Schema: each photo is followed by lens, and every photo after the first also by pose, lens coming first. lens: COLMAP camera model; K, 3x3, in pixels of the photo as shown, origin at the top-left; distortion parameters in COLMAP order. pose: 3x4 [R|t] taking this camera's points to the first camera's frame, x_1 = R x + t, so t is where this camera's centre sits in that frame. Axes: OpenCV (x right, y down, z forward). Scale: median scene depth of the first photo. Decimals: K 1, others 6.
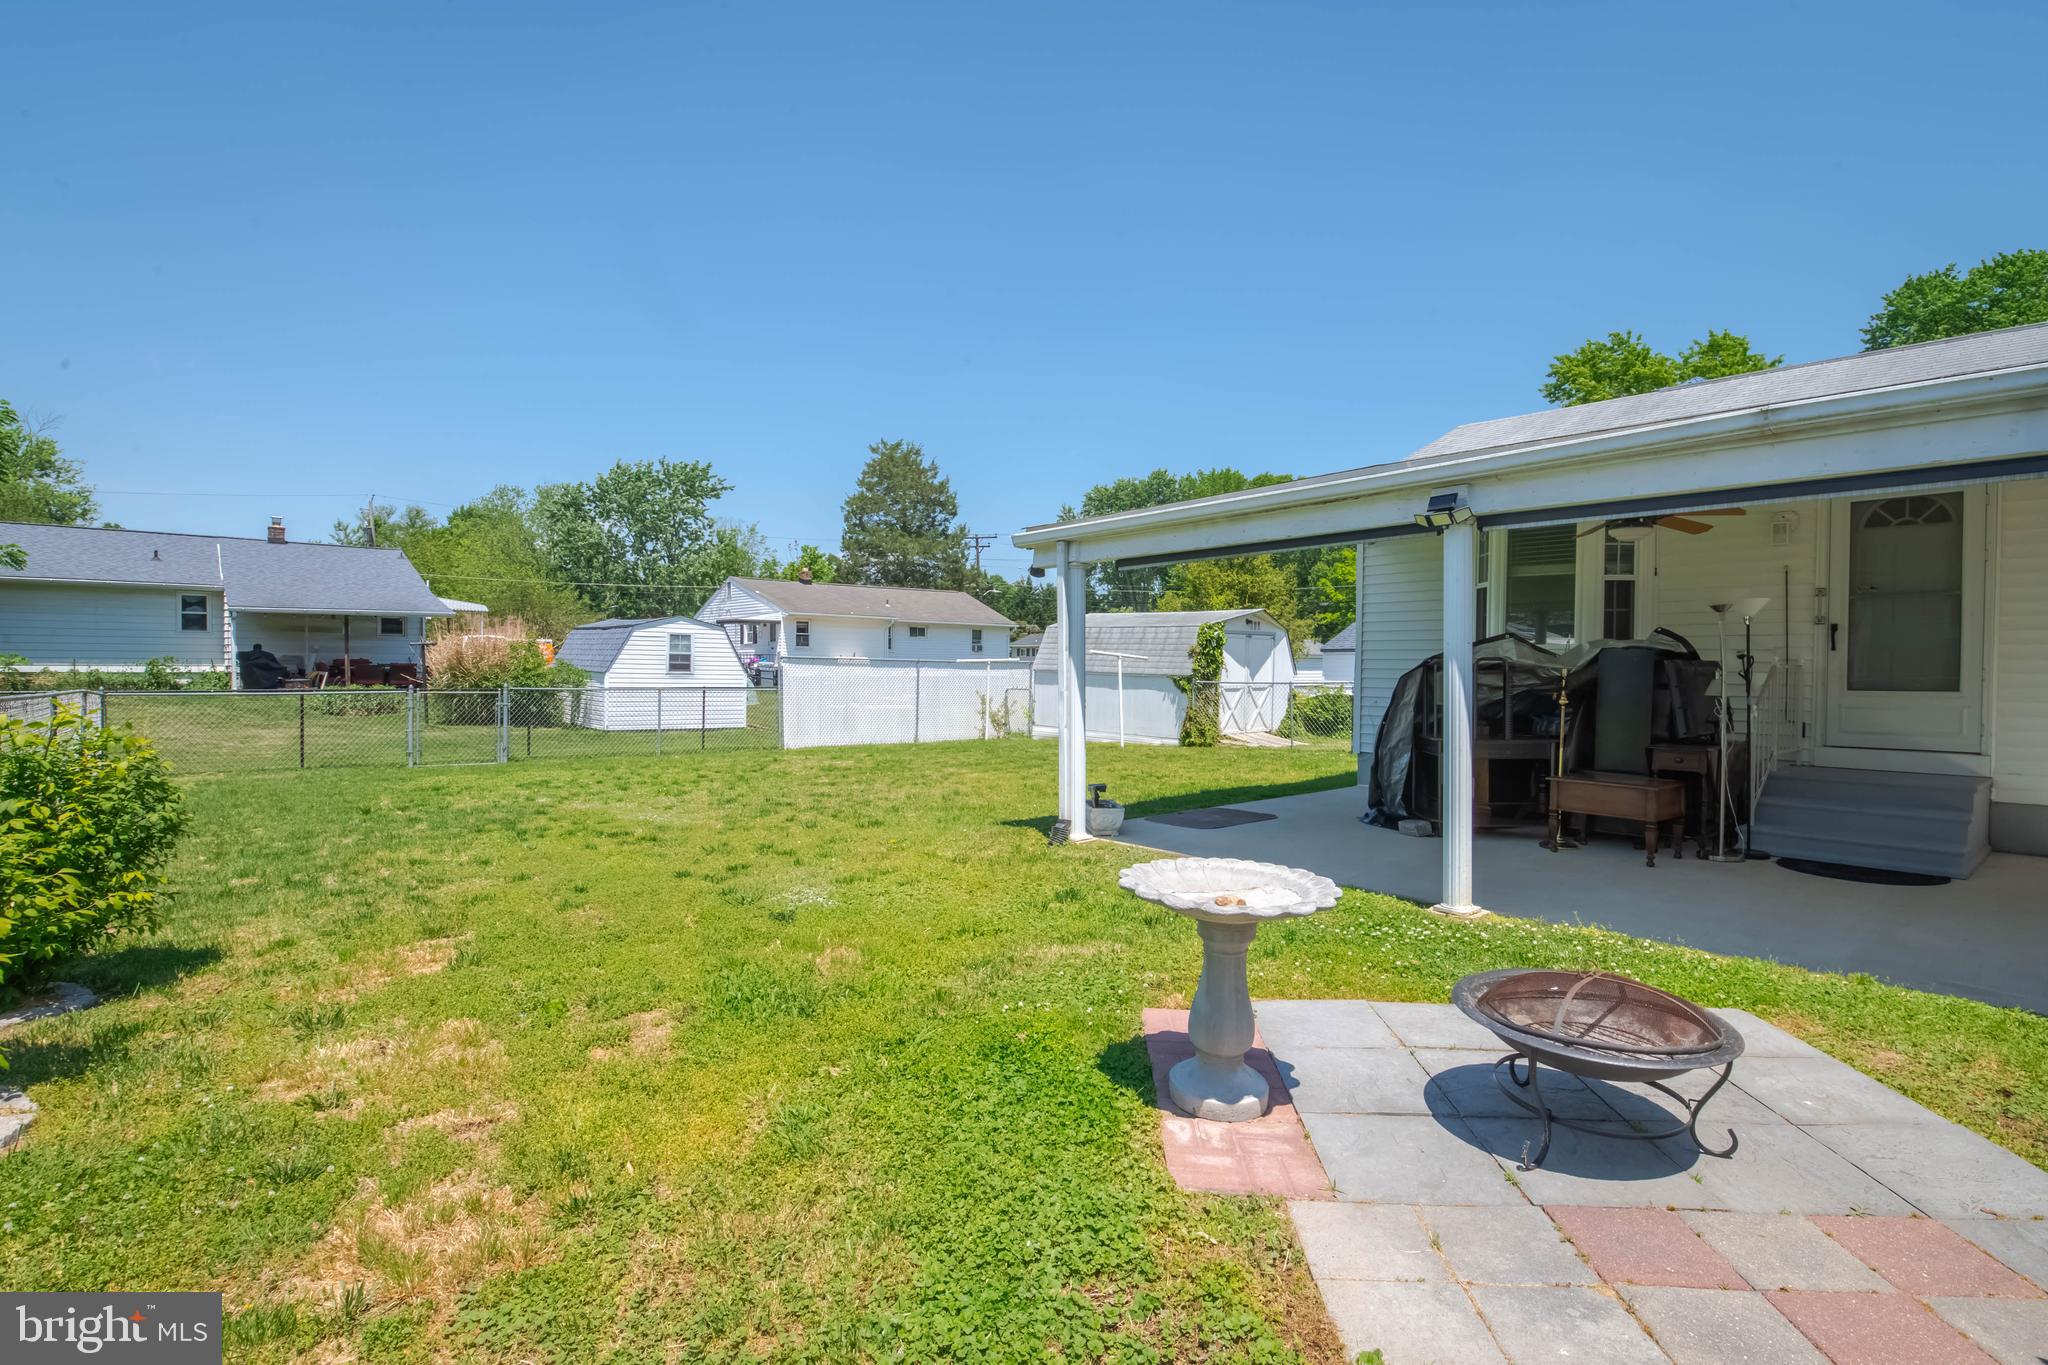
lens RADIAL K [[976.3, 0, 1024.0], [0, 976.3, 682.5], [0, 0, 1]] dist [-0.002707, -0.000757]
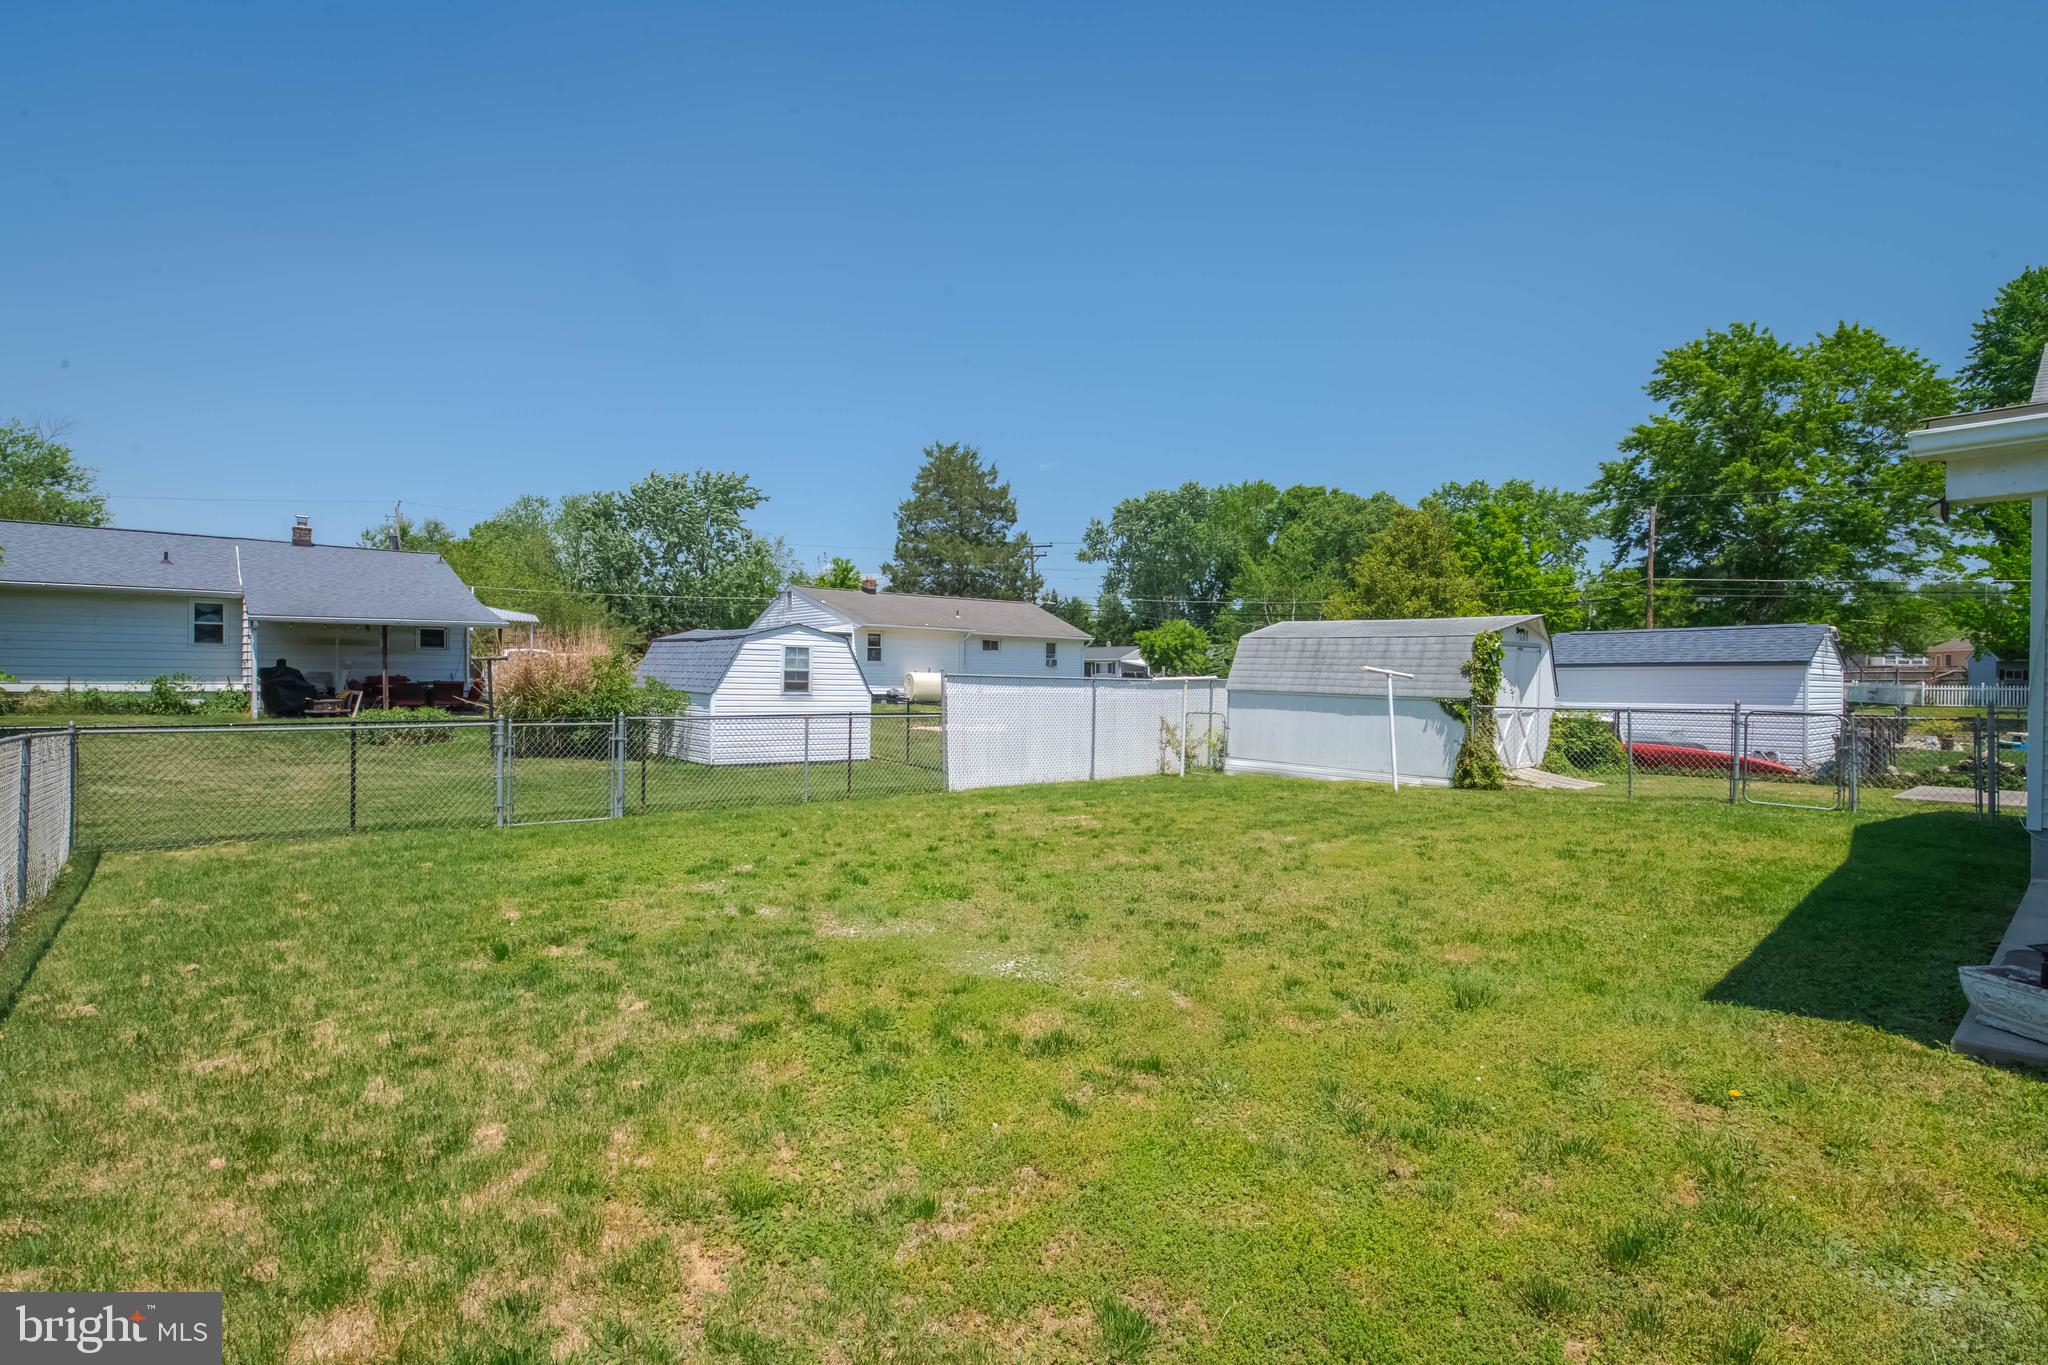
lens RADIAL K [[972.9, 0, 1031.8], [0, 972.9, 682.6], [0, 0, 1]] dist [-0.003381, -0.001460]
pose [[0.999998, -0.000317, -0.001867, -0.117614], [0.000290, 0.999894, -0.014586, -0.005600], [0.001871, 0.014586, 0.999892, 0.138917]]
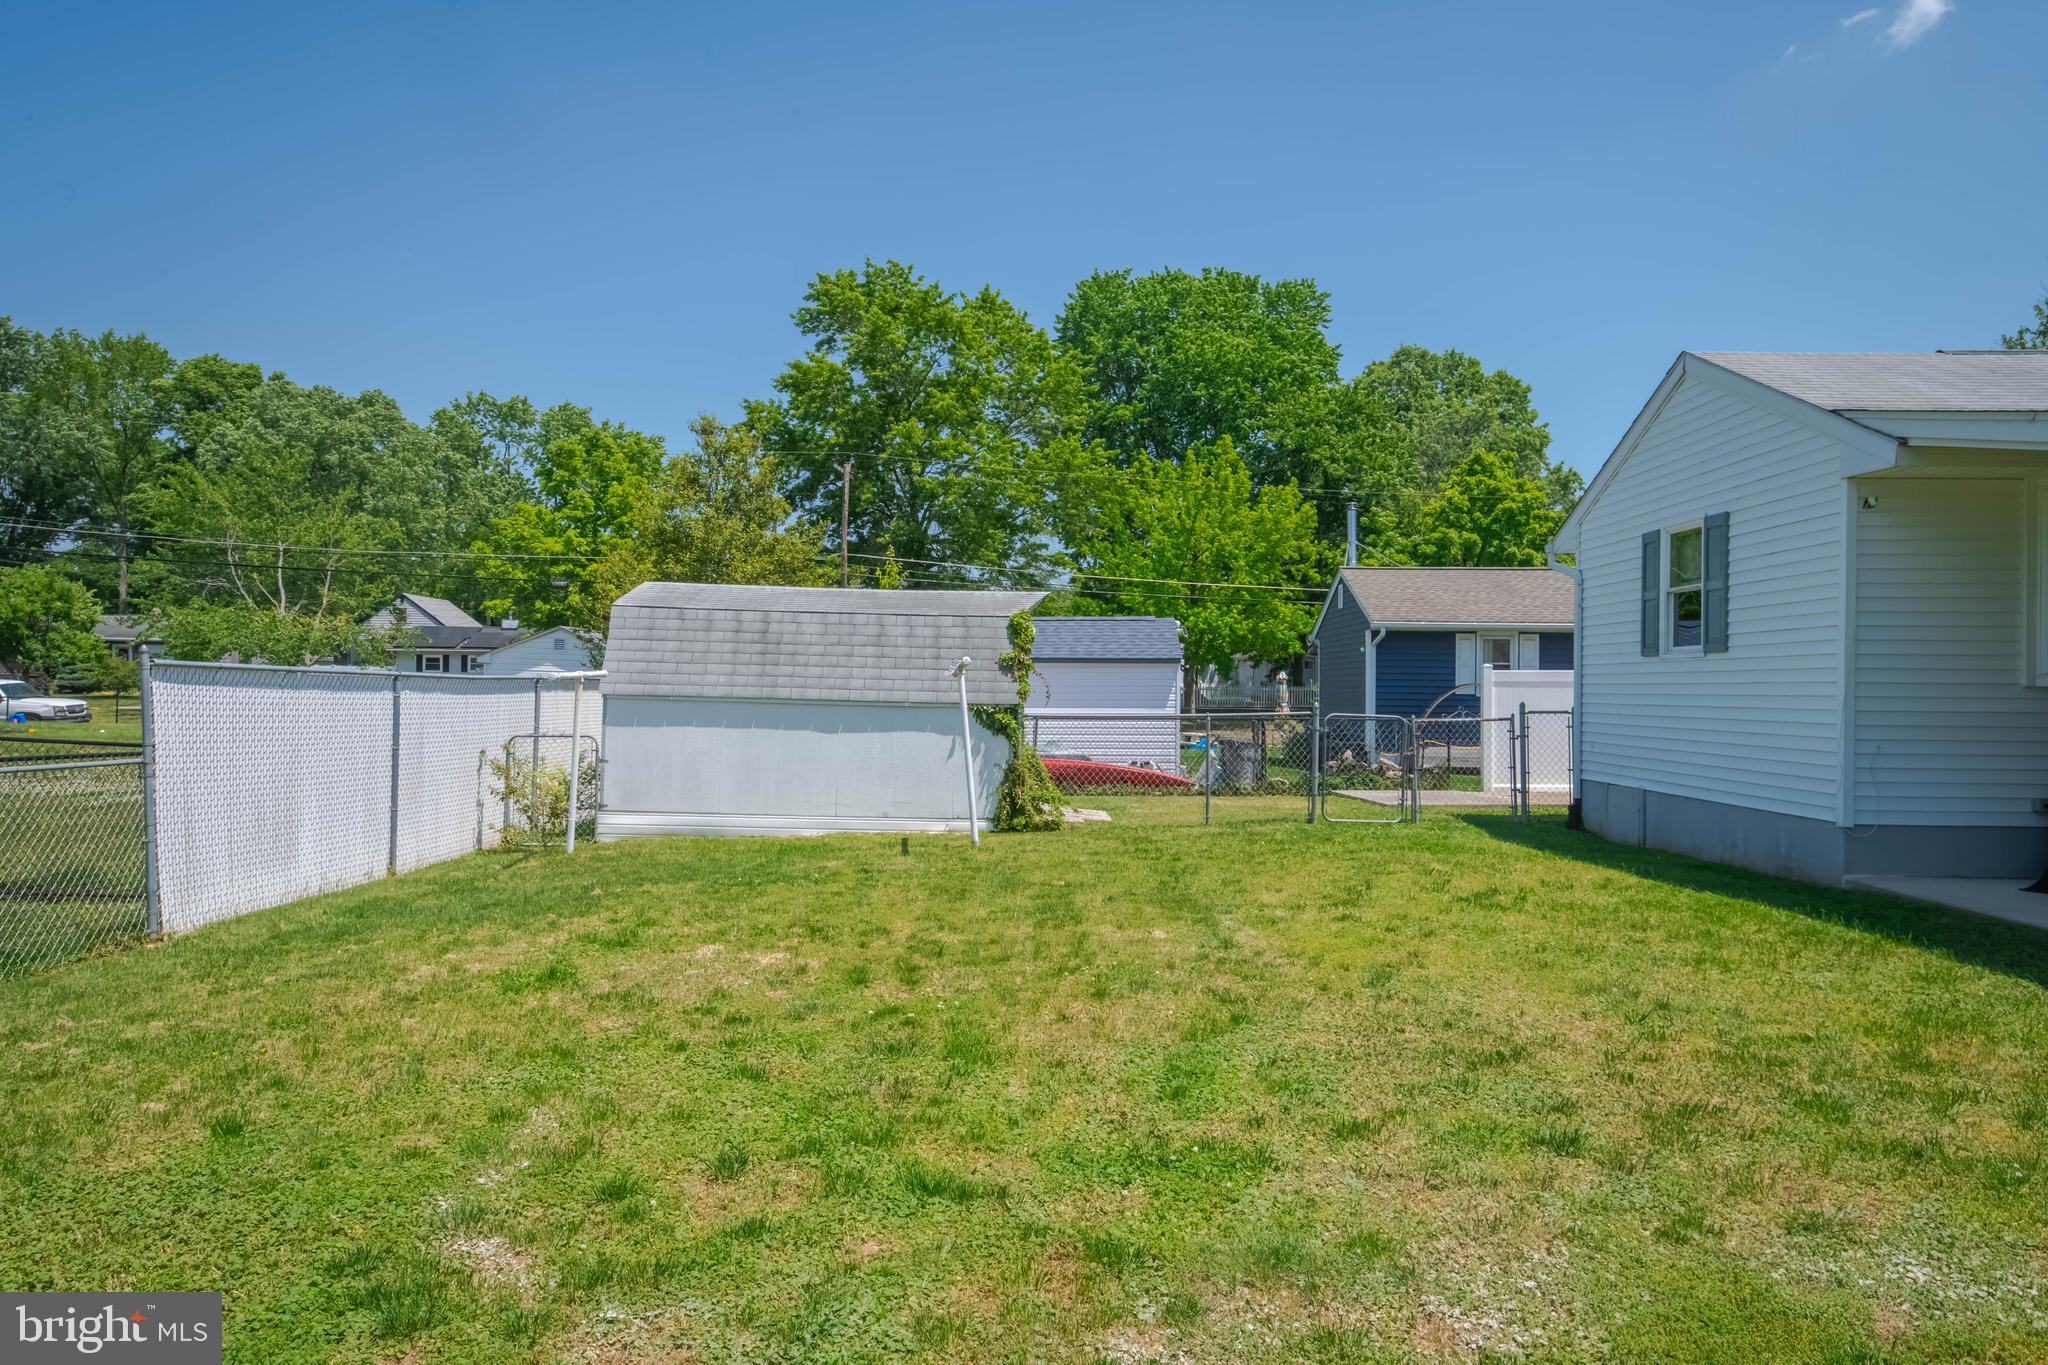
lens RADIAL K [[1378.1, 0, 1034.2], [0, 1378.1, 679.1], [0, 0, 1]] dist [0.035209, -0.000586]
pose [[0.662650, 0.002211, 0.748926, -0.272302], [0.010189, 0.999876, -0.011967, -0.007925], [-0.748860, 0.015560, 0.662545, 0.302178]]
